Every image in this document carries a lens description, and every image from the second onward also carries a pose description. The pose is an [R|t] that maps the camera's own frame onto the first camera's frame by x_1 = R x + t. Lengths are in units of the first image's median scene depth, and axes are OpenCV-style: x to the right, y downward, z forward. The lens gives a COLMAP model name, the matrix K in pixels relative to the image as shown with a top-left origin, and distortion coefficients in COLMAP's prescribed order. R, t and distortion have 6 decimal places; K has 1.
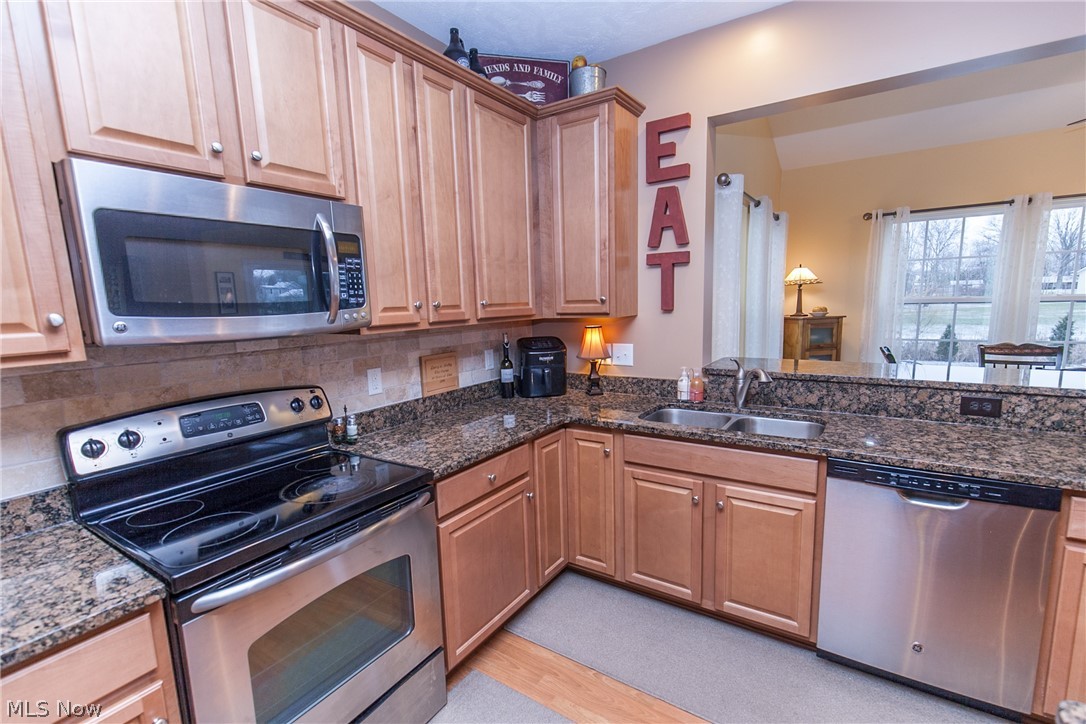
lens RADIAL K [[489.4, 0, 545.0], [0, 489.4, 373.4], [0, 0, 1]] dist [0.007849, -0.002800]
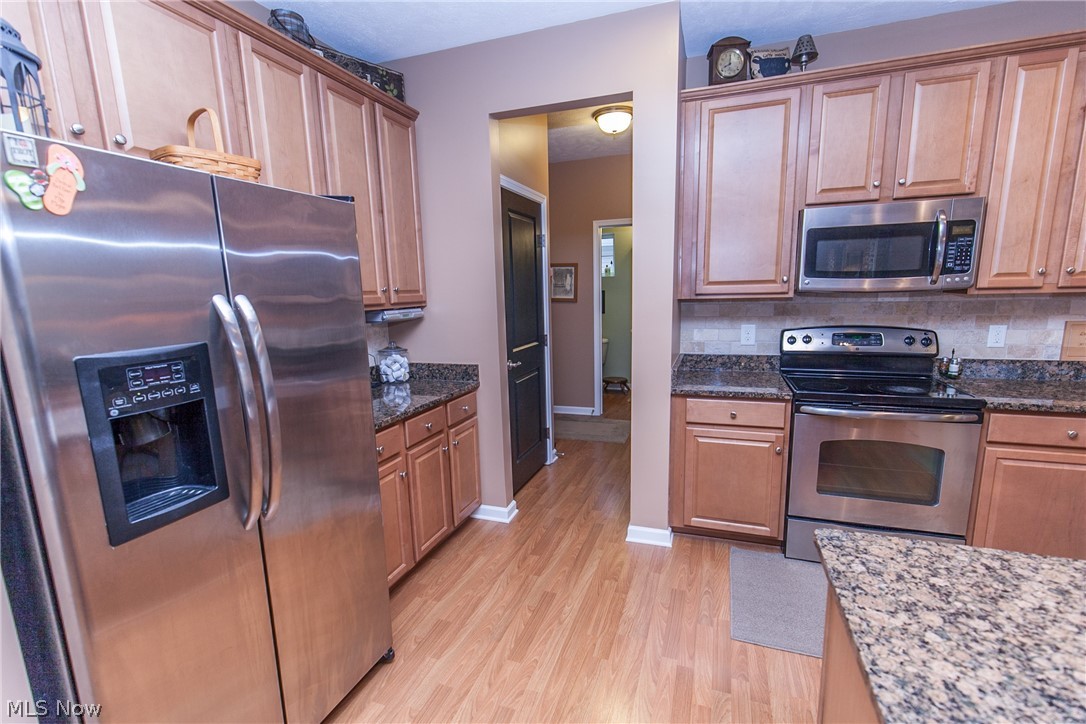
lens RADIAL K [[489.4, 0, 545.0], [0, 489.4, 373.4], [0, 0, 1]] dist [0.007849, -0.002800]
pose [[0.241401, 0.194534, -0.950727, 0.593338], [-0.129297, 0.977414, 0.167164, 0.051469], [0.961773, 0.082572, 0.261101, -0.390277]]
